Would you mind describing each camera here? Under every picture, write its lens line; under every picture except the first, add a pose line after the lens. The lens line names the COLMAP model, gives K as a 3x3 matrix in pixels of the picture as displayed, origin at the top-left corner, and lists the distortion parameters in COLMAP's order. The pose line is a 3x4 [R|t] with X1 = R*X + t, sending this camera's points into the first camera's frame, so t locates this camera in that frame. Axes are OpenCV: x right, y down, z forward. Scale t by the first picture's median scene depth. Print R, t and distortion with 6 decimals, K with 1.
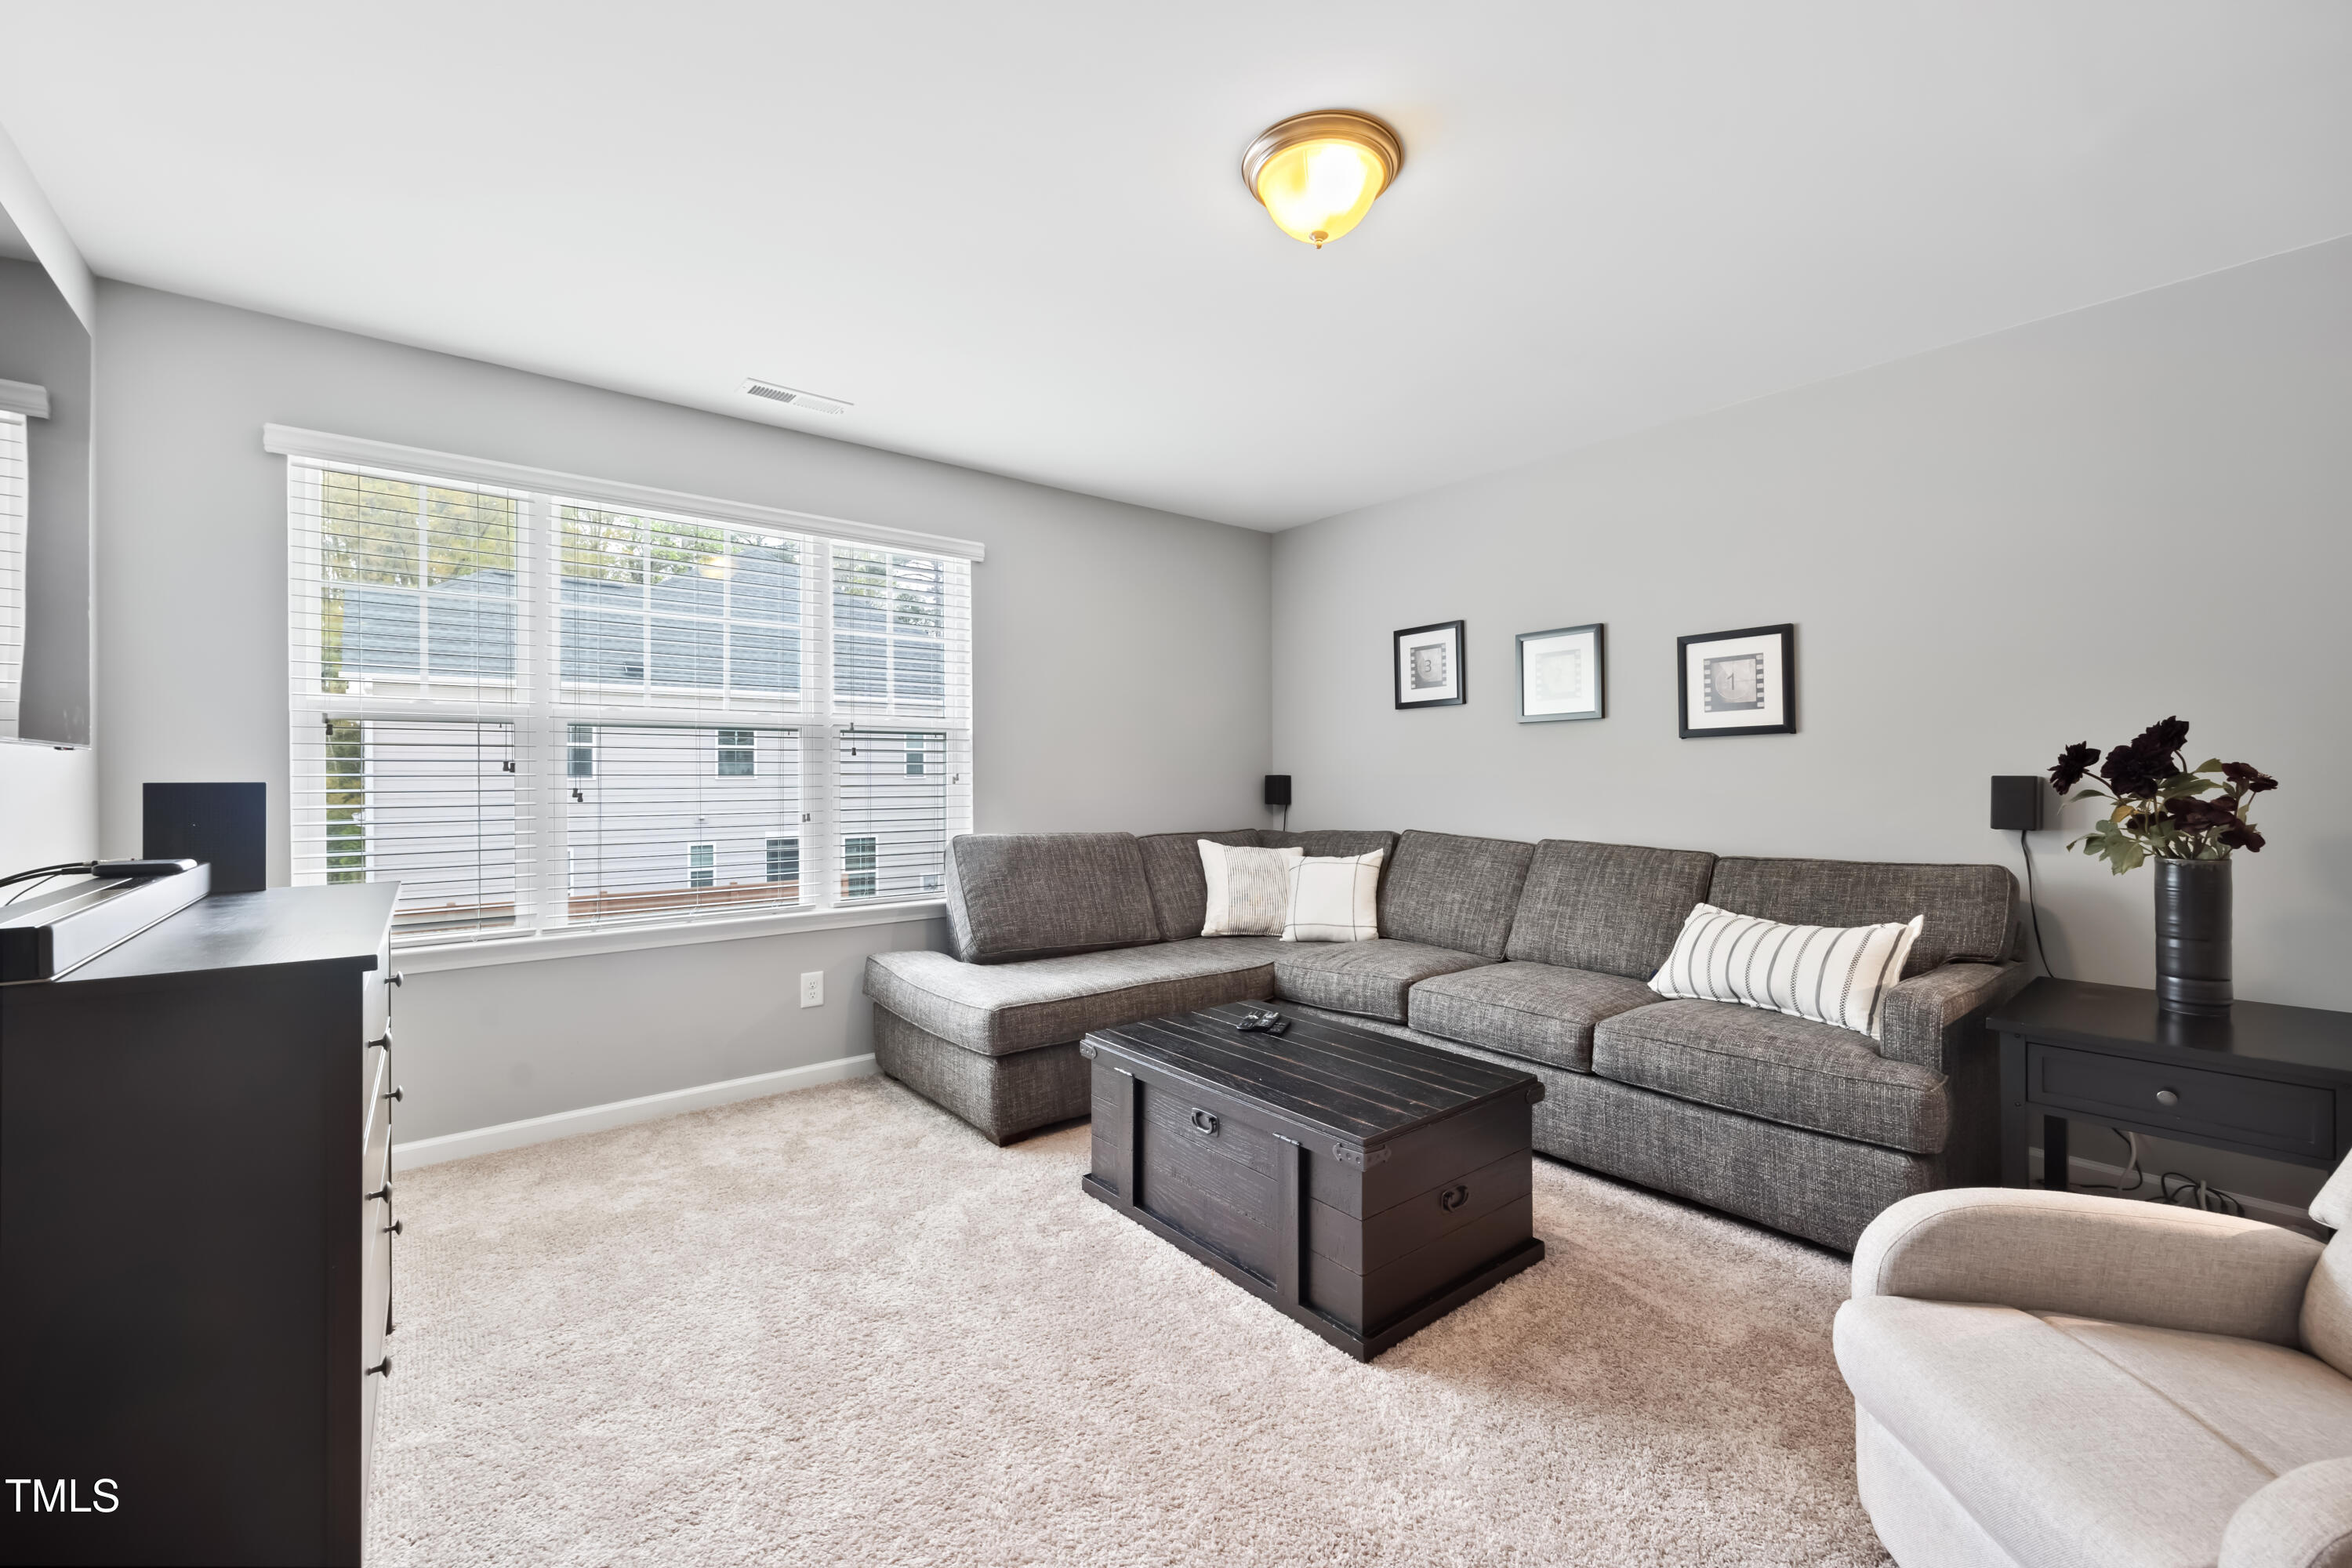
lens RADIAL K [[967.5, 0, 1180.9], [0, 967.5, 785.4], [0, 0, 1]] dist [0.000403, -0.000727]
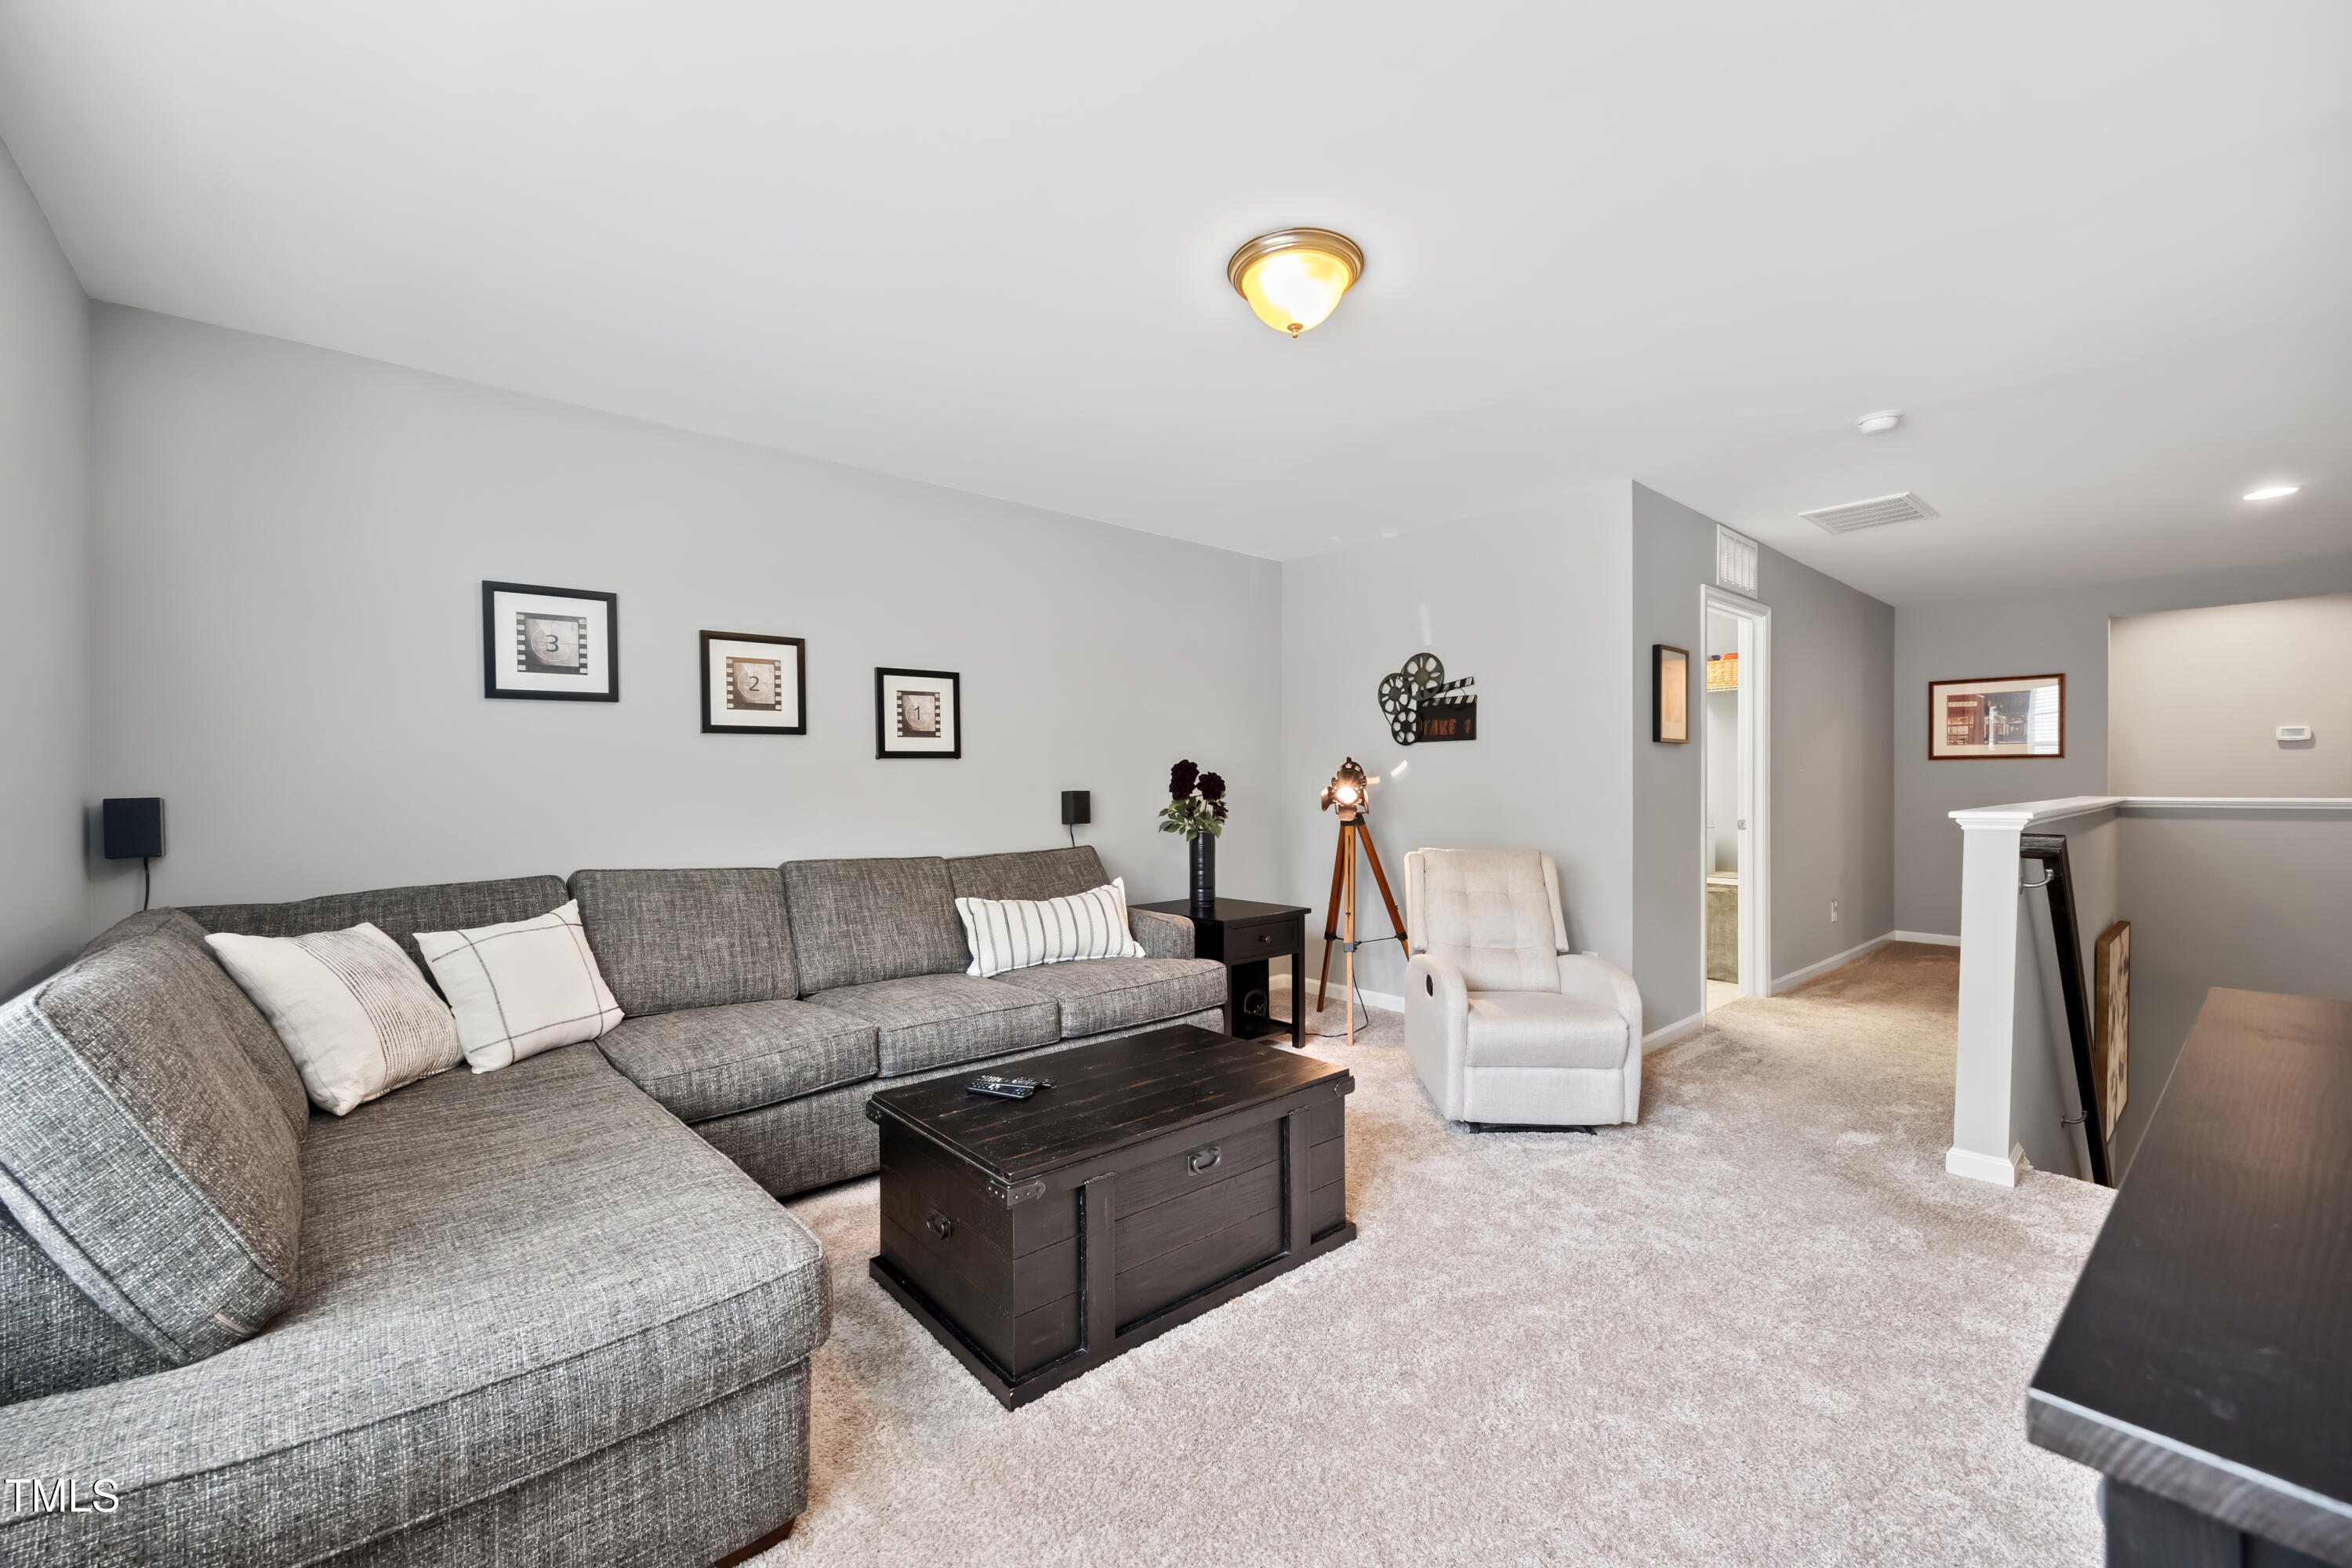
lens RADIAL K [[967.5, 0, 1180.9], [0, 967.5, 785.4], [0, 0, 1]] dist [0.000403, -0.000727]
pose [[-0.045384, 0.002635, 0.998966, -0.585708], [0.016992, 0.999854, -0.001865, -0.009552], [-0.998825, 0.016890, -0.045422, 0.678253]]
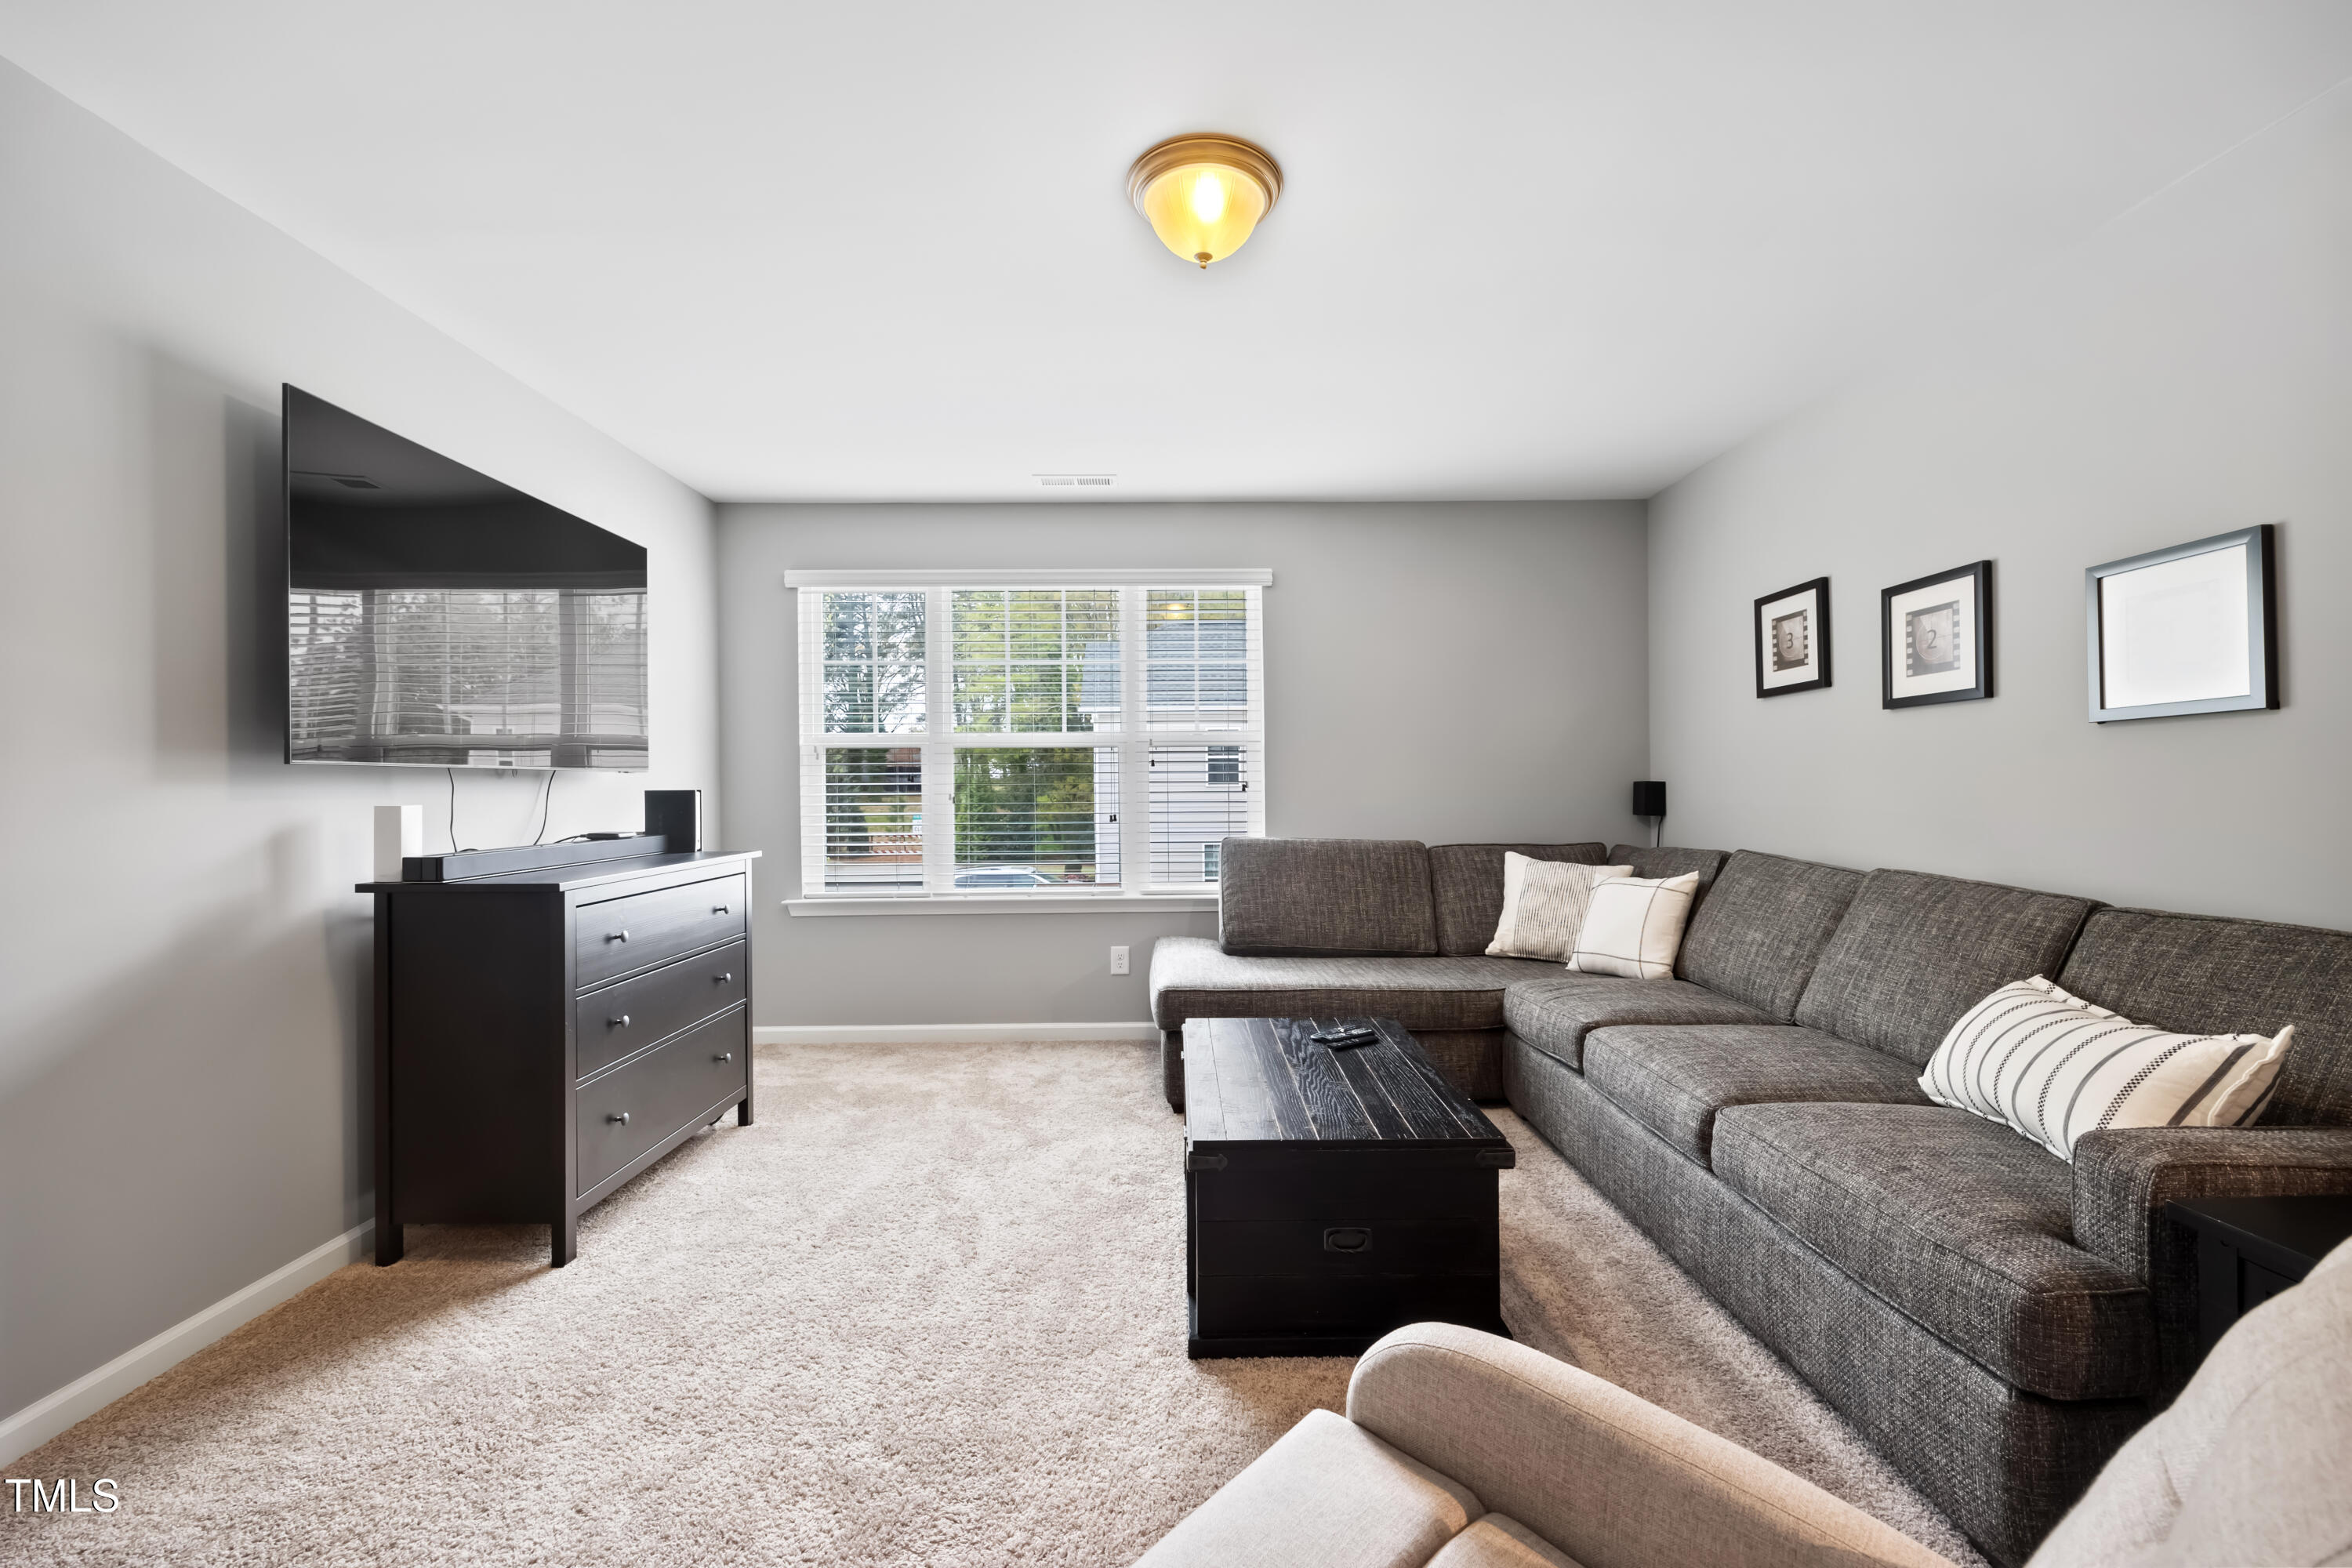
lens RADIAL K [[965.0, 0, 1175.7], [0, 965.0, 790.4], [0, 0, 1]] dist [-0.002278, -0.000050]
pose [[0.777371, 0.001811, -0.629039, 0.431277], [-0.002227, 0.999998, 0.000127, -0.002162], [0.629038, 0.001303, 0.777374, 0.103636]]
